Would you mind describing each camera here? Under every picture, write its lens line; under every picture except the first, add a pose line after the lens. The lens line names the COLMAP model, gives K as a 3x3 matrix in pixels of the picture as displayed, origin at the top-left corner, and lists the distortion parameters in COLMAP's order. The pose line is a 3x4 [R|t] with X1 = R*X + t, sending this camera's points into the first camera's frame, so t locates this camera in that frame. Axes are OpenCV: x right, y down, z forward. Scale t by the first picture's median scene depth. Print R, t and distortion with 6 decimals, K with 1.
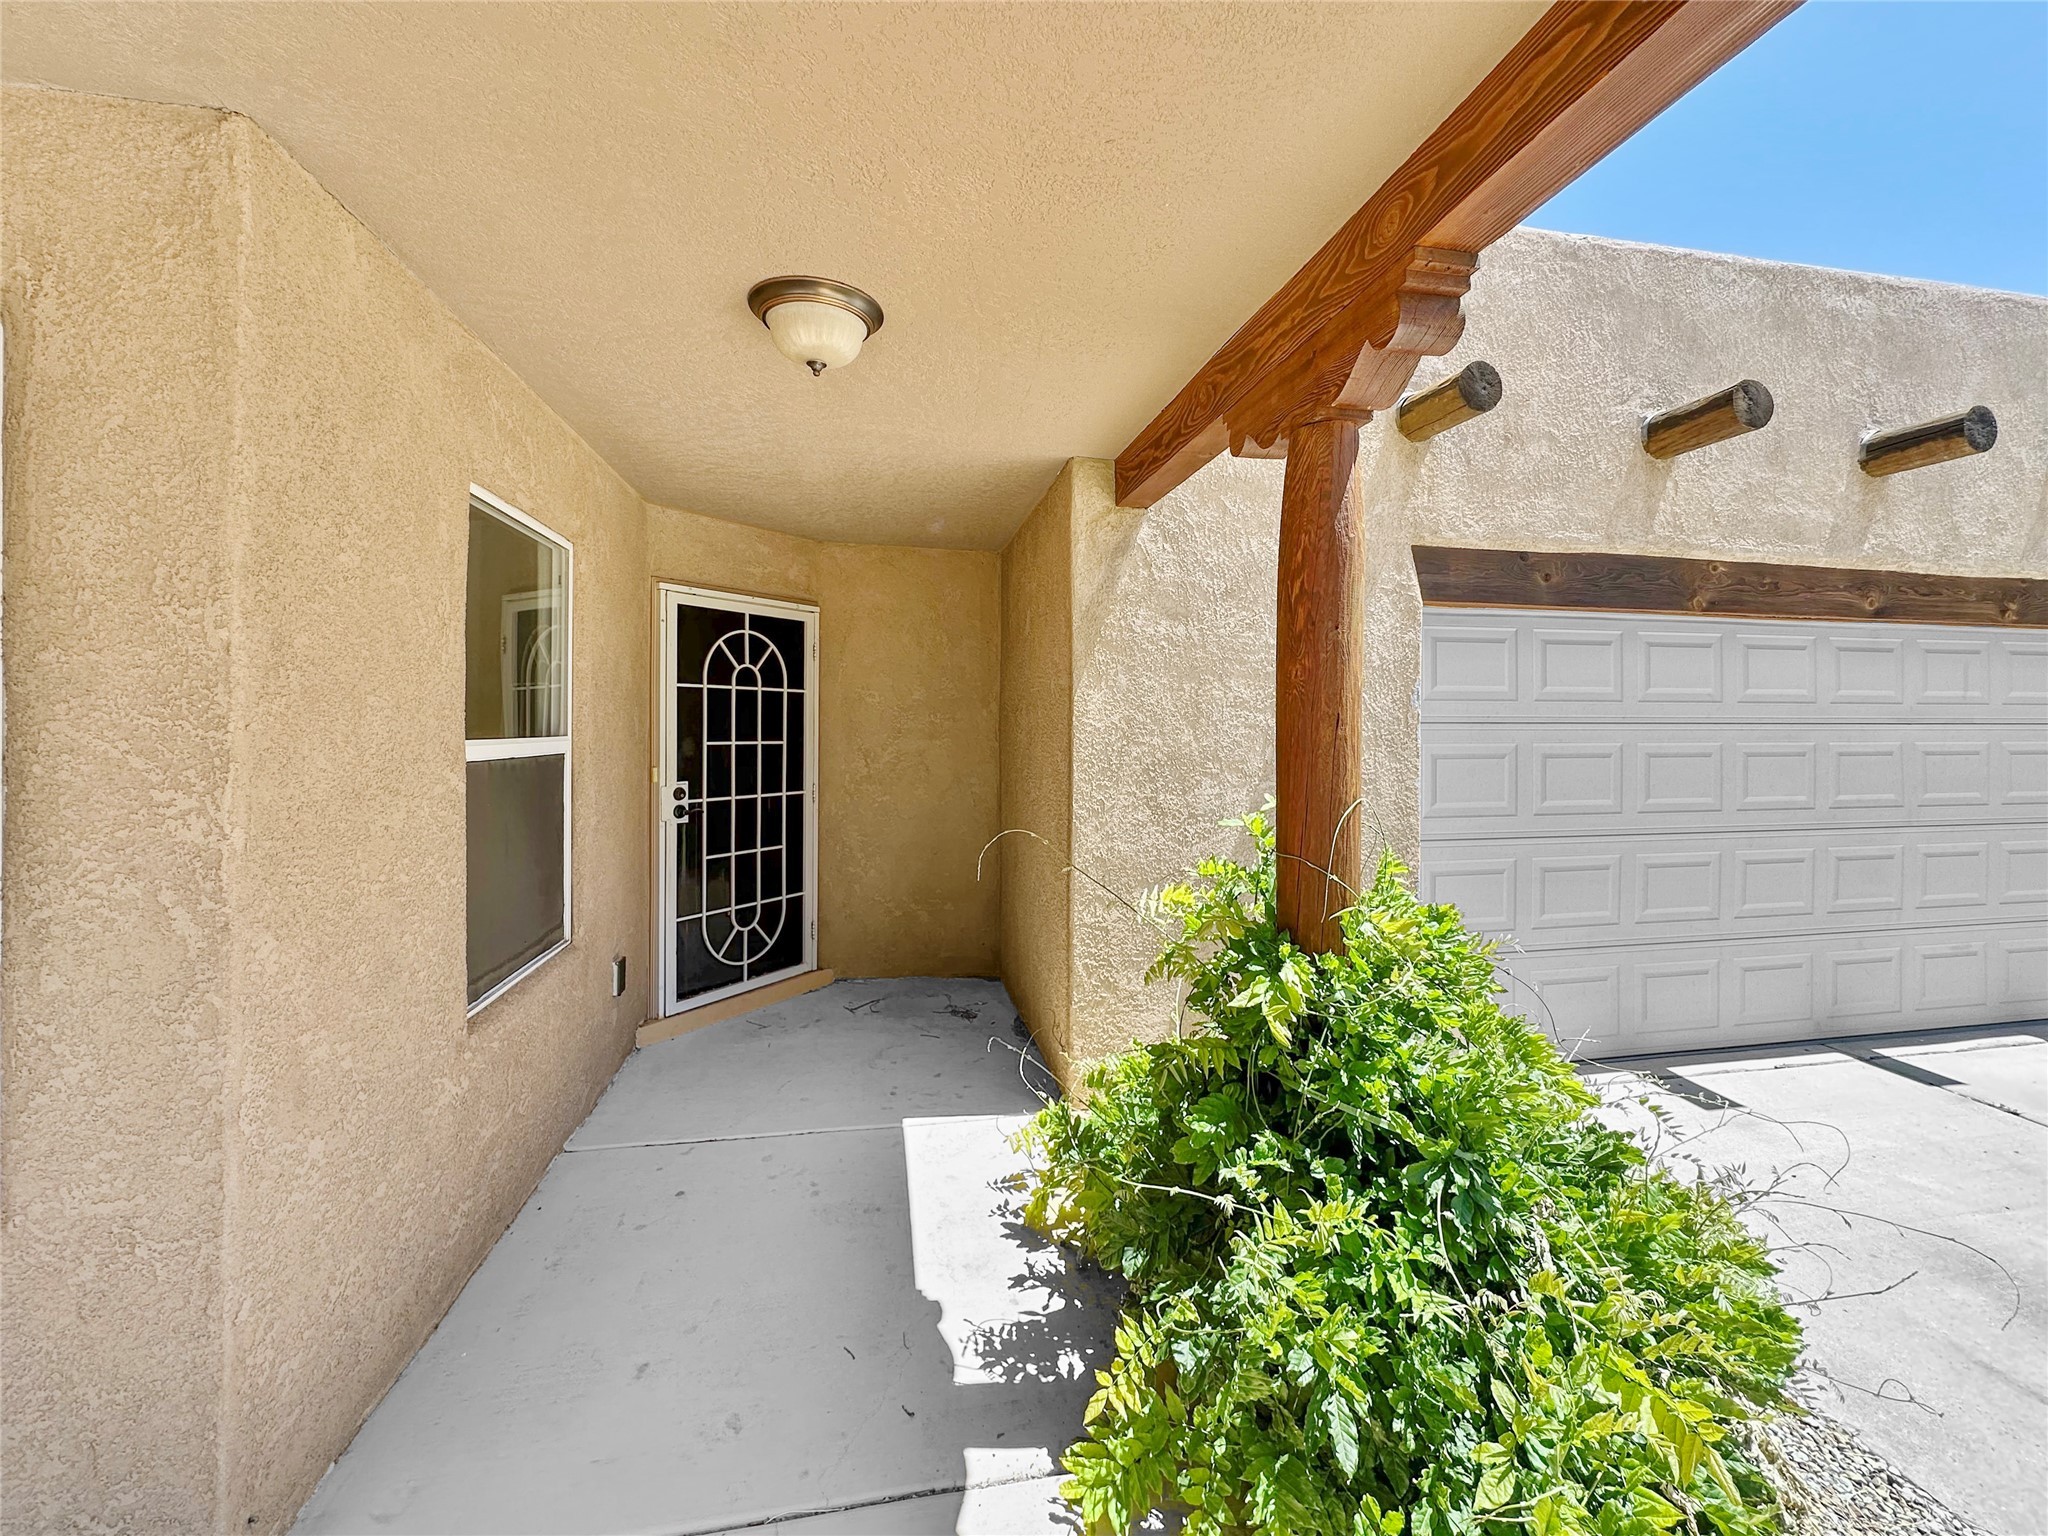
lens RADIAL K [[828.9, 0, 1033.4], [0, 828.9, 731.2], [0, 0, 1]] dist [-0.001064, -0.000074]
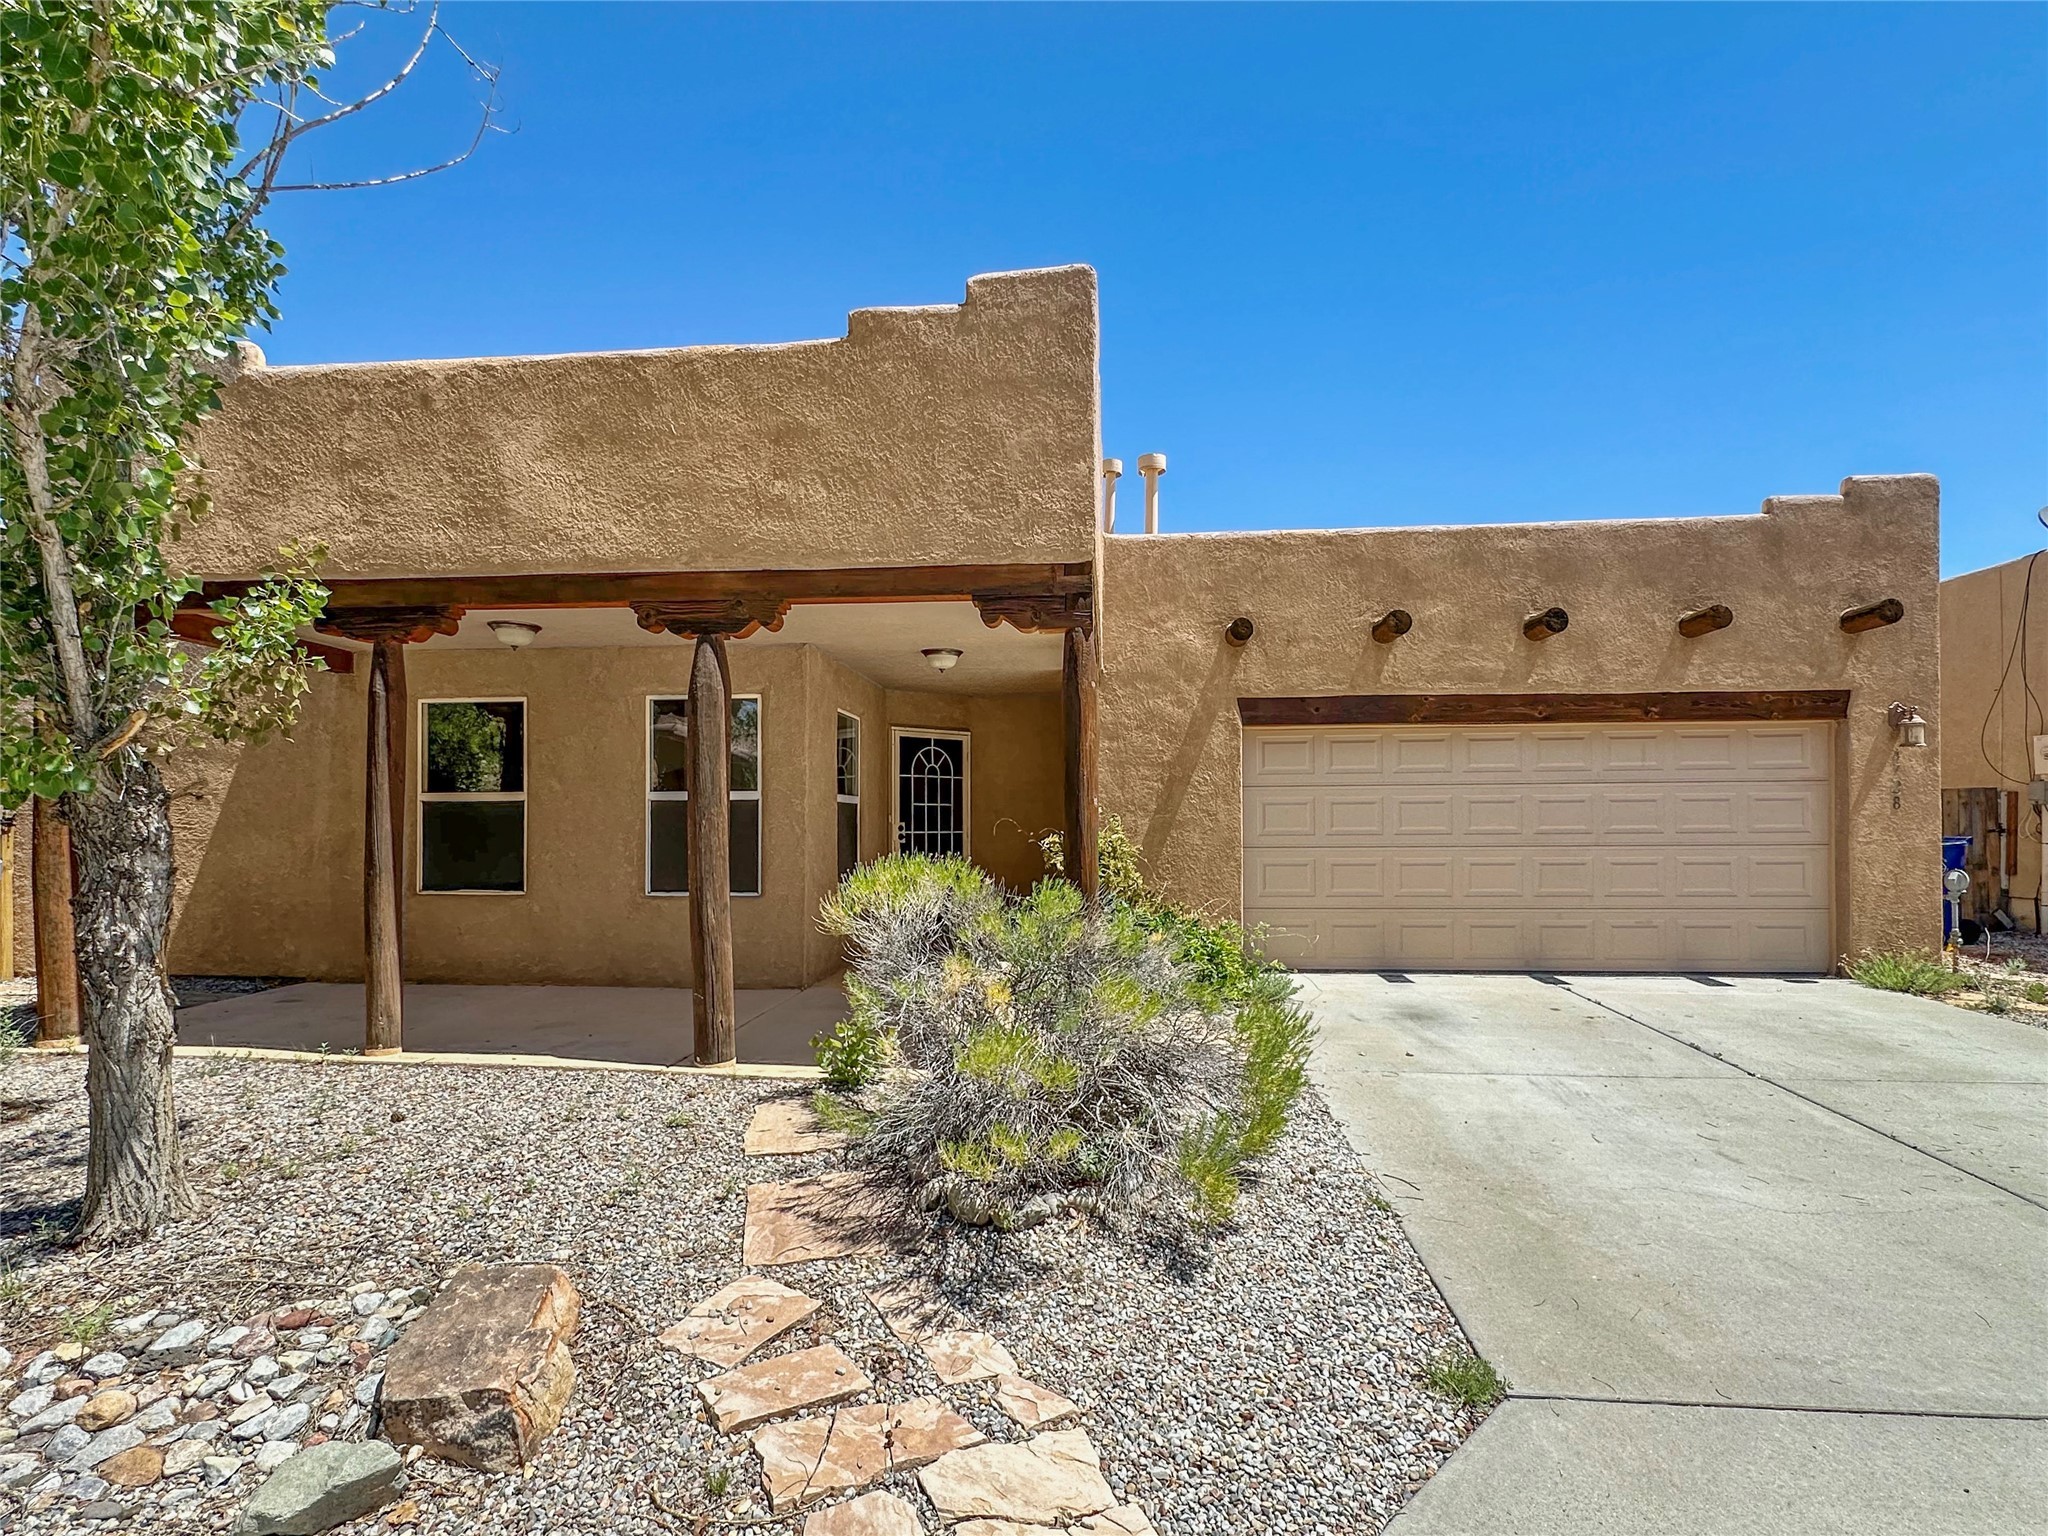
lens RADIAL K [[965.9, 0, 1002.9], [0, 965.9, 823.9], [0, 0, 1]] dist [-0.000285, -0.000112]
pose [[0.956671, -0.007352, -0.291077, 0.519937], [0.005283, 0.999955, -0.007893, 0.086112], [0.291122, 0.006014, 0.956667, -1.236803]]
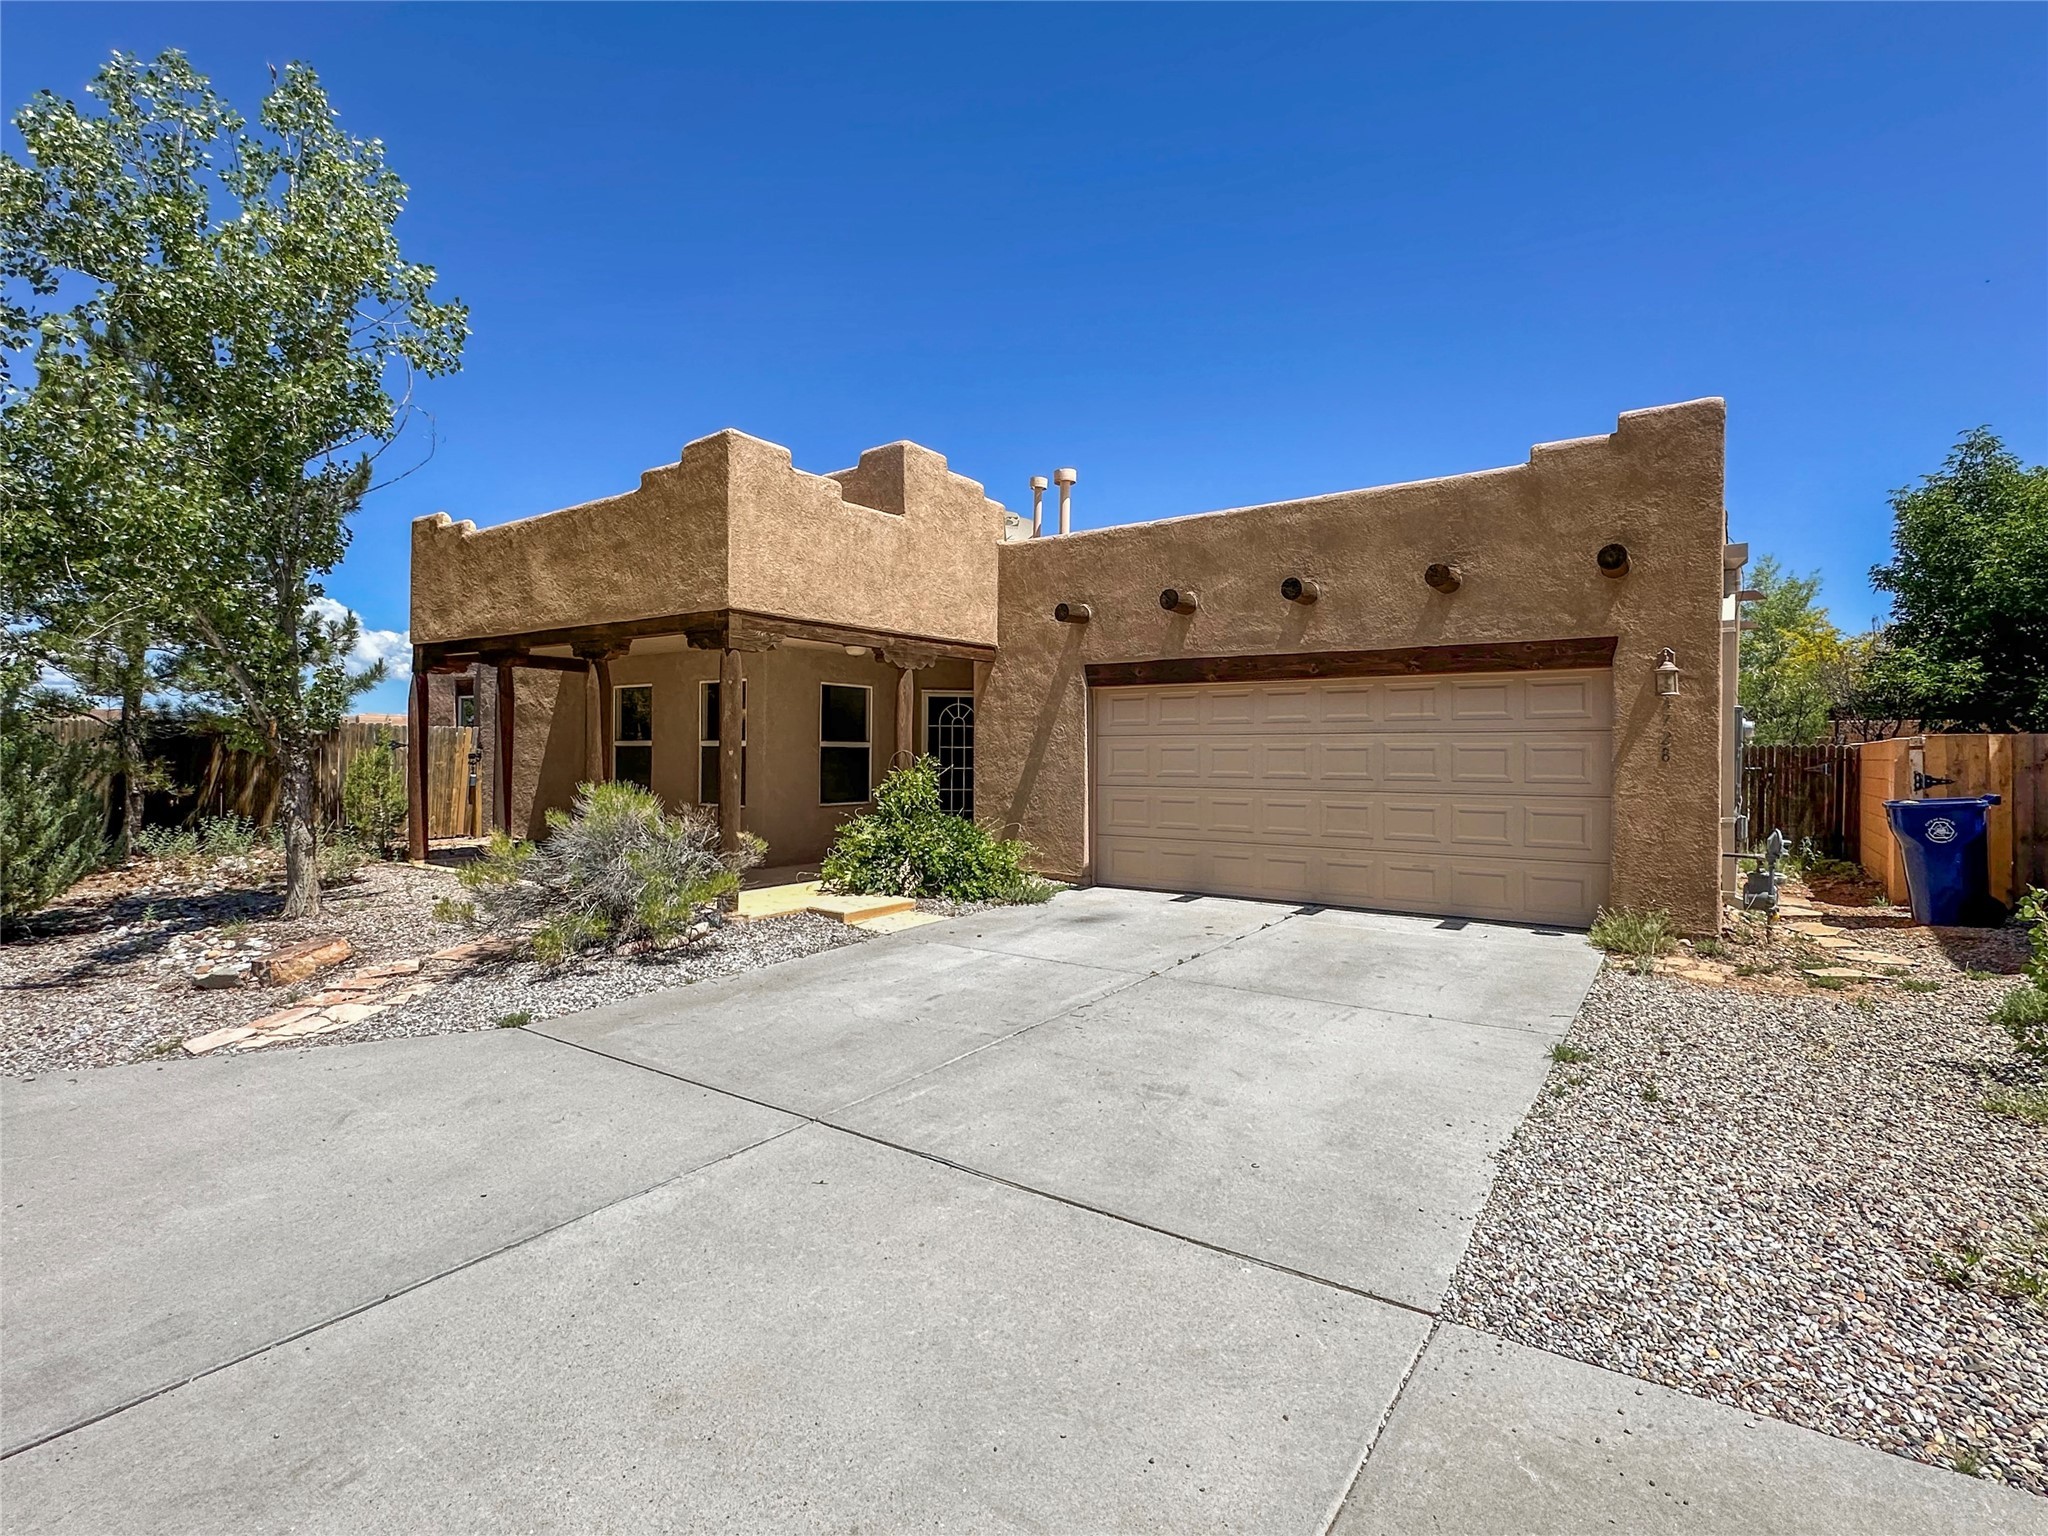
lens RADIAL K [[936.5, 0, 1024.0], [0, 936.5, 768.0], [0, 0, 1]] dist [-0.002126, -0.000199]
pose [[0.695517, 0.011261, -0.718422, 2.077070], [-0.009056, 0.999935, 0.006906, 0.062252], [0.718453, 0.001703, 0.695573, -0.966659]]
